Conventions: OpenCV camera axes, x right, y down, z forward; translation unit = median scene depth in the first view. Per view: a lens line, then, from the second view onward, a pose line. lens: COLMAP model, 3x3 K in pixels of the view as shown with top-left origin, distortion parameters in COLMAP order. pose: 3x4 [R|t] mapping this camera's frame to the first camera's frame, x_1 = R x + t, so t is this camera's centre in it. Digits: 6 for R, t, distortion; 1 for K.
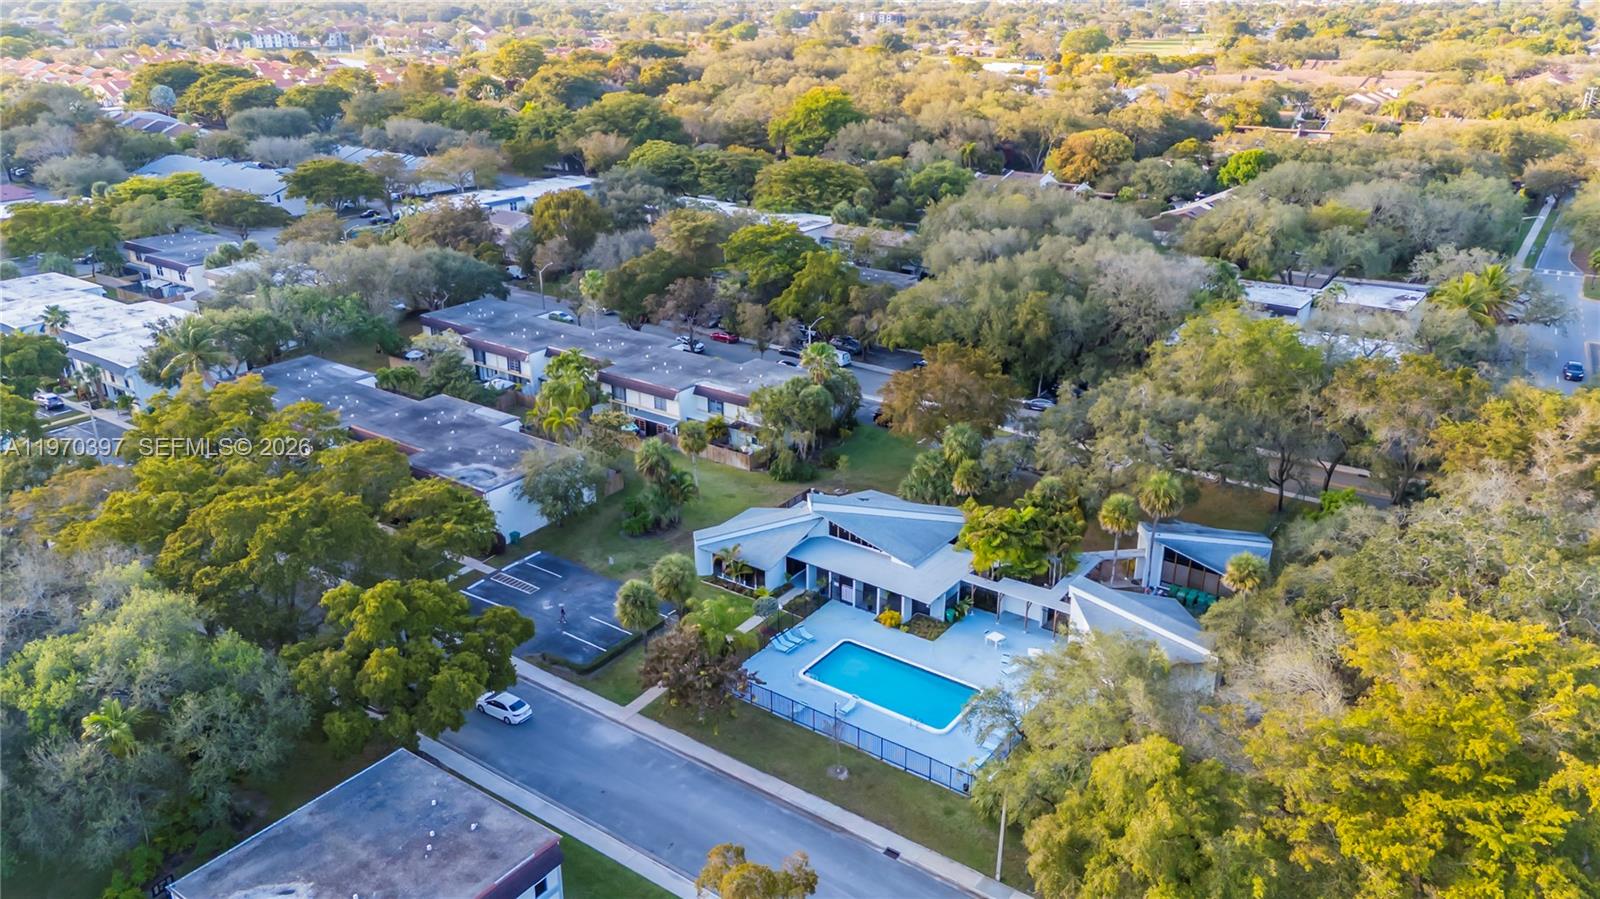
lens RADIAL K [[1129.2, 0, 800.0], [0, 1129.2, 449.5], [0, 0, 1]] dist [0.071205, -0.001954]
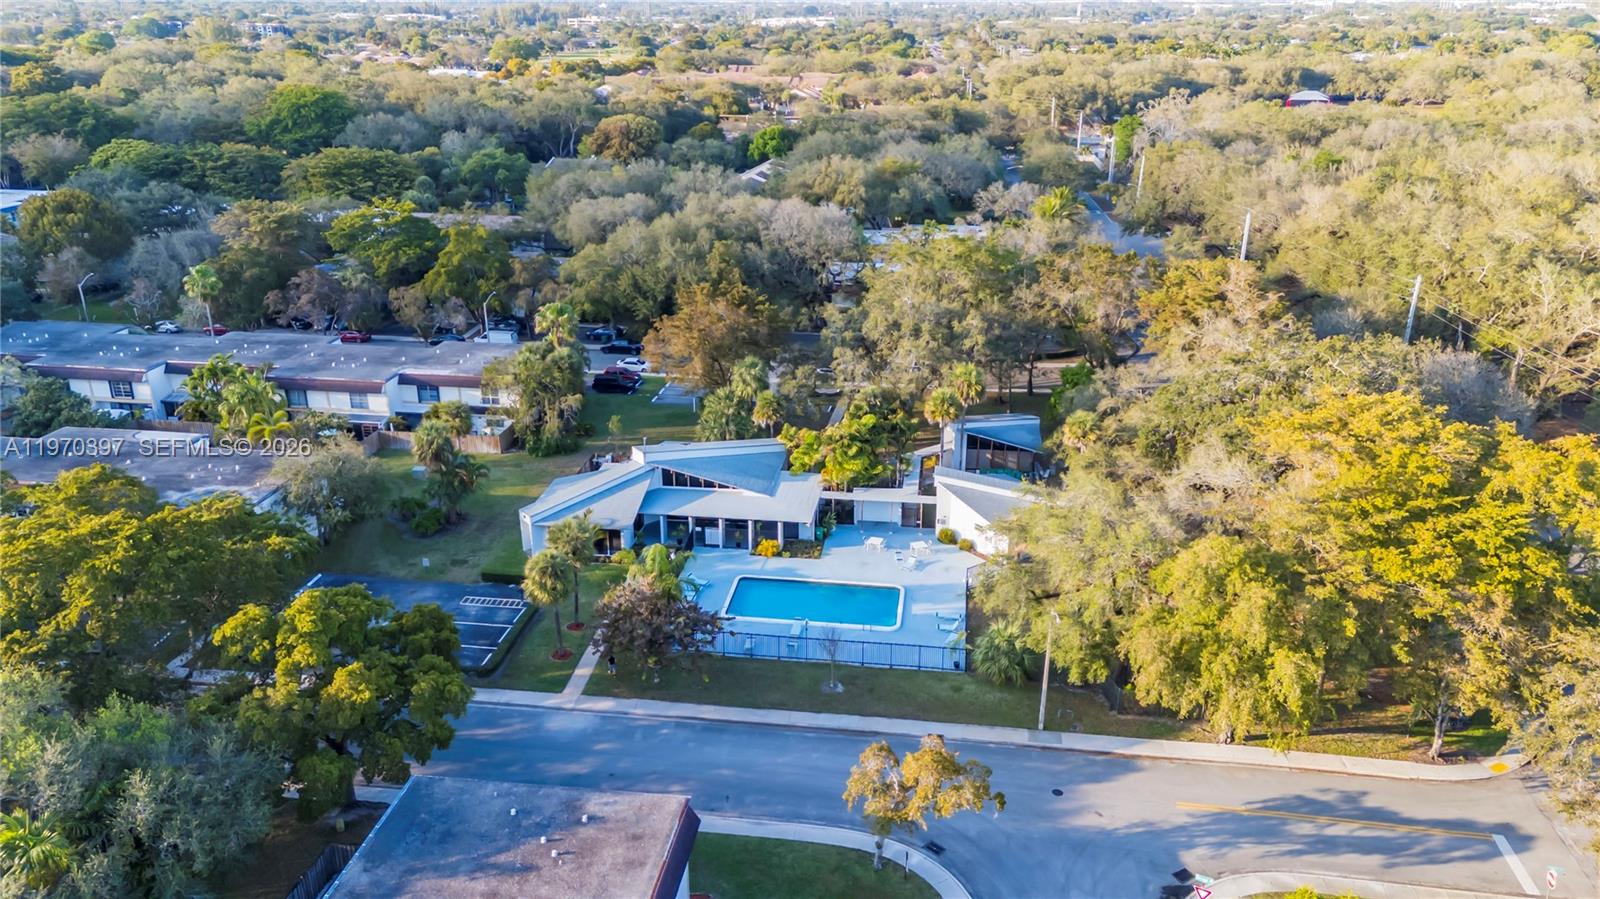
lens RADIAL K [[1129.2, 0, 800.0], [0, 1129.2, 449.5], [0, 0, 1]] dist [0.071205, -0.001954]
pose [[0.888483, -0.168204, 0.426973, -0.210245], [0.172760, 0.984555, 0.028367, 0.030343], [-0.425150, 0.048560, 0.903819, 0.074775]]
